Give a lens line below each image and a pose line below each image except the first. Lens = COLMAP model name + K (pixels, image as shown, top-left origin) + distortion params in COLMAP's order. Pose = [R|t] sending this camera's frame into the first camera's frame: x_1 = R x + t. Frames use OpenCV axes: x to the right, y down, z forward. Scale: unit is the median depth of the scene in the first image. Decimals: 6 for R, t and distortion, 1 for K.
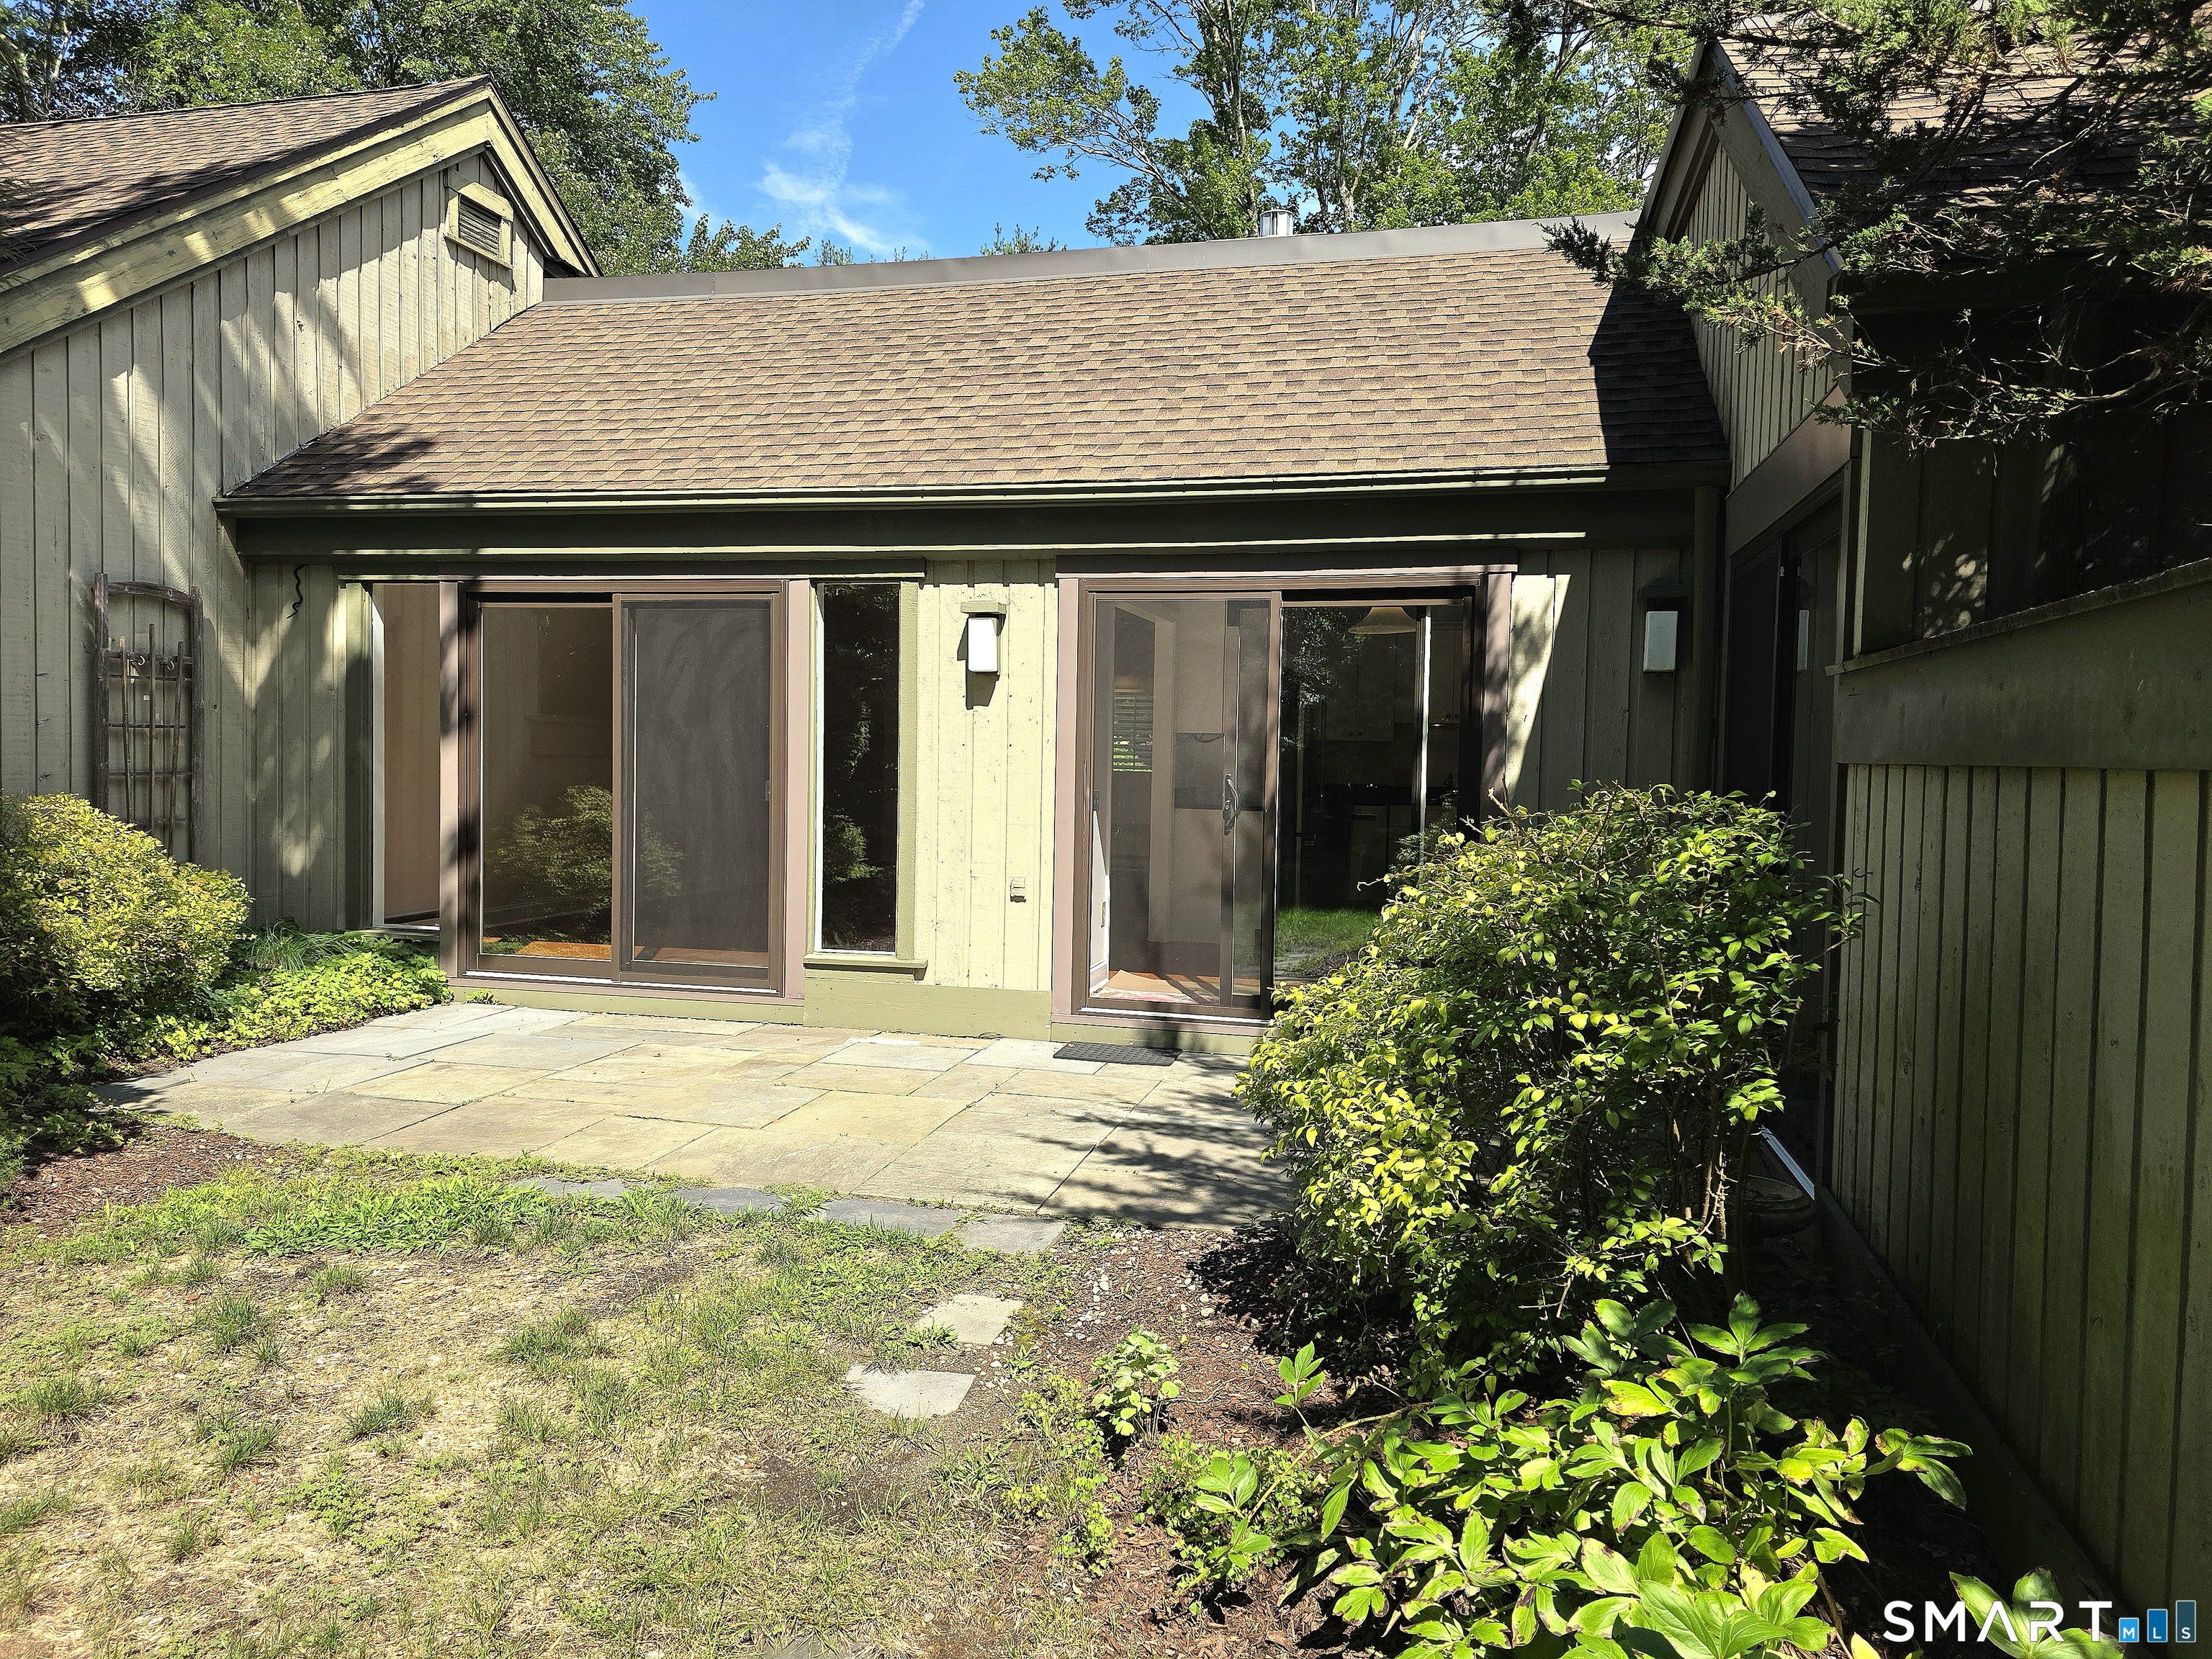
lens RADIAL K [[1482.6, 0, 1106.2], [0, 1482.6, 802.7], [0, 0, 1]] dist [0.059676, -0.057121]
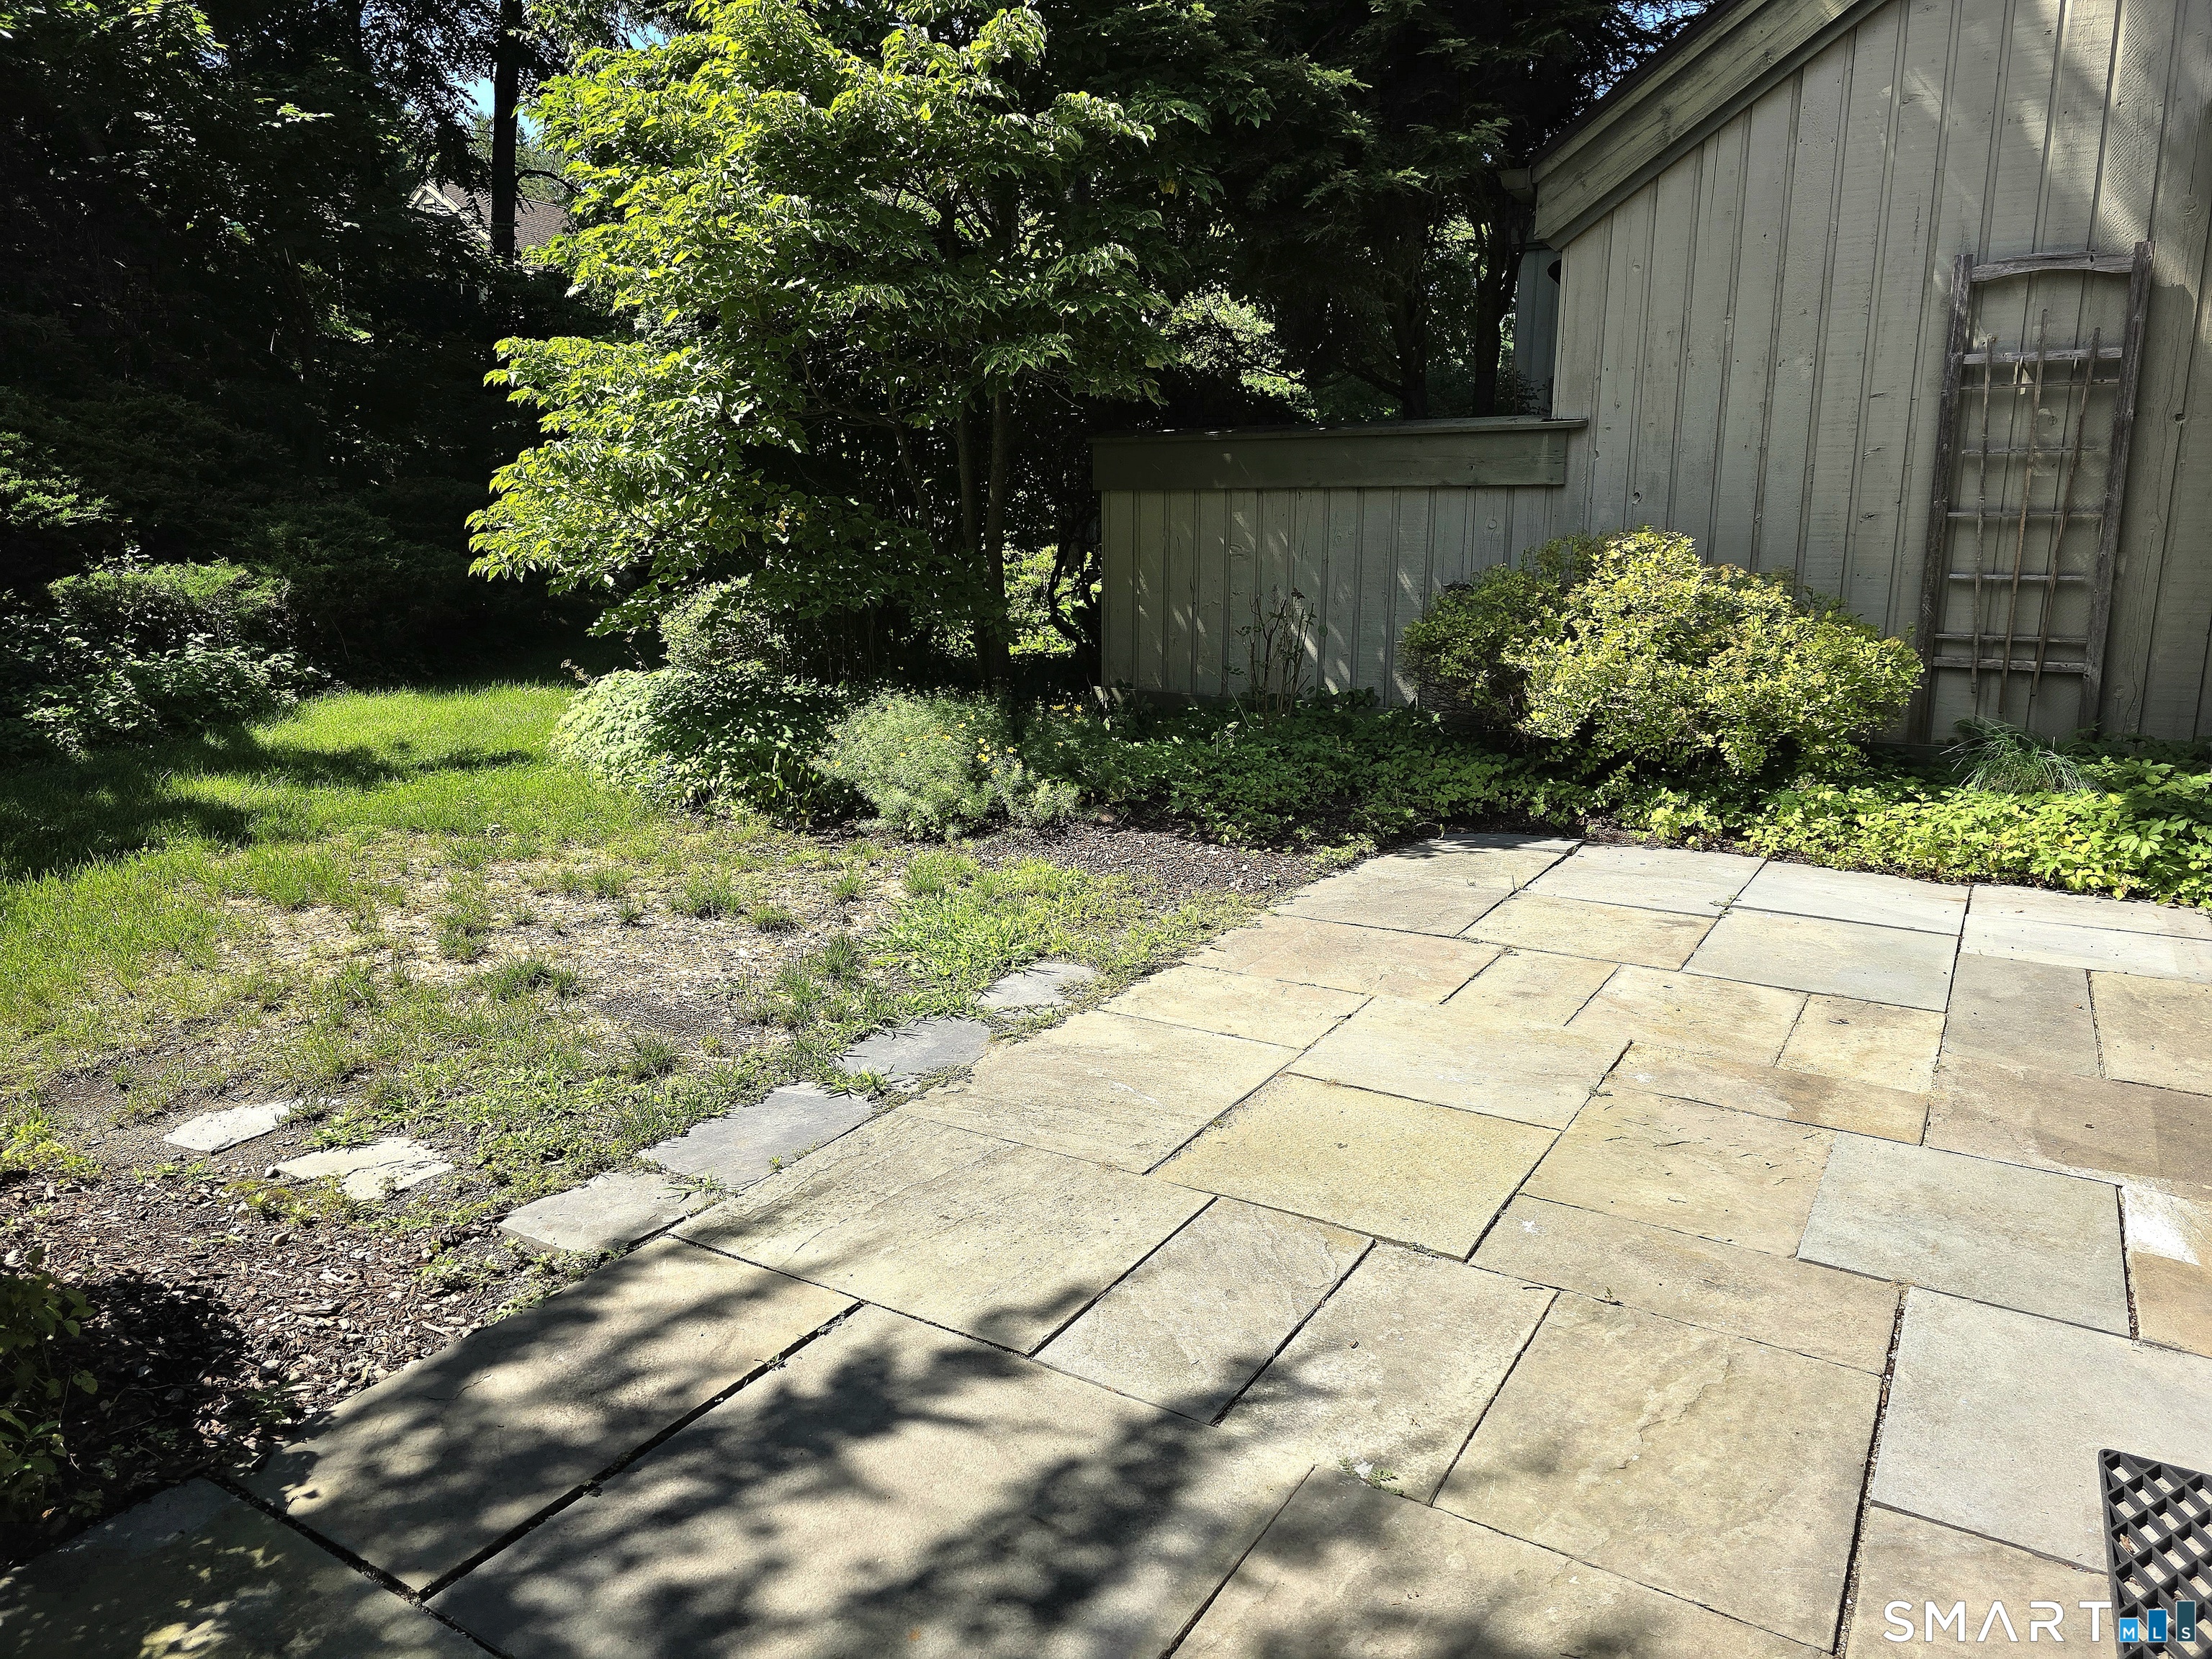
lens RADIAL K [[1482.6, 0, 1110.8], [0, 1482.6, 810.6], [0, 0, 1]] dist [0.059676, -0.057121]
pose [[-0.302901, 0.172447, -0.937290, 0.265052], [-0.039103, 0.980416, 0.193018, -0.002075], [0.952219, 0.095116, -0.290226, 0.844326]]
